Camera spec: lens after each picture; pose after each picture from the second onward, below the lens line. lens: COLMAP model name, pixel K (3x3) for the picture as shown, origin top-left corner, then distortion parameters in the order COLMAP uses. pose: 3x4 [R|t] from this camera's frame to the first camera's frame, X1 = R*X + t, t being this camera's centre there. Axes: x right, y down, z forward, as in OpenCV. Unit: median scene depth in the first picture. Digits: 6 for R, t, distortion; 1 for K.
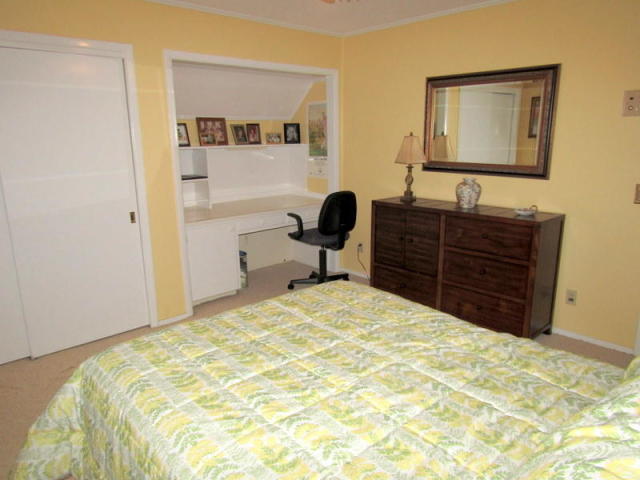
lens RADIAL K [[466.4, 0, 311.3], [0, 466.4, 239.1], [0, 0, 1]] dist [0.047073, 0.001181]
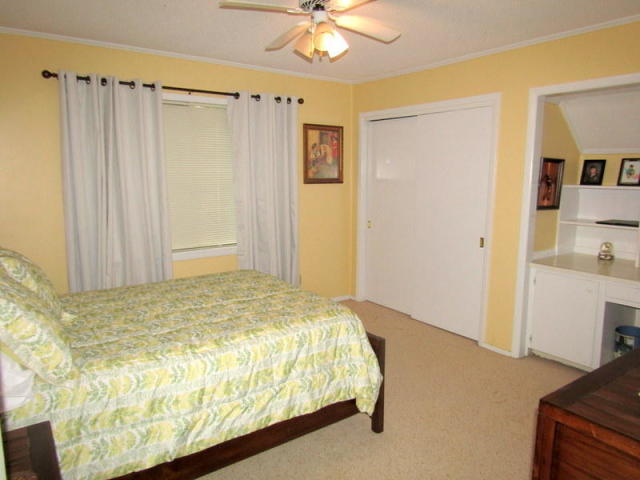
lens RADIAL K [[466.4, 0, 311.3], [0, 466.4, 239.1], [0, 0, 1]] dist [0.047073, 0.001181]
pose [[-0.097851, 0.168192, -0.980886, 0.774713], [-0.228485, 0.955491, 0.186631, -0.171686], [0.968618, 0.242379, -0.055066, 0.666999]]
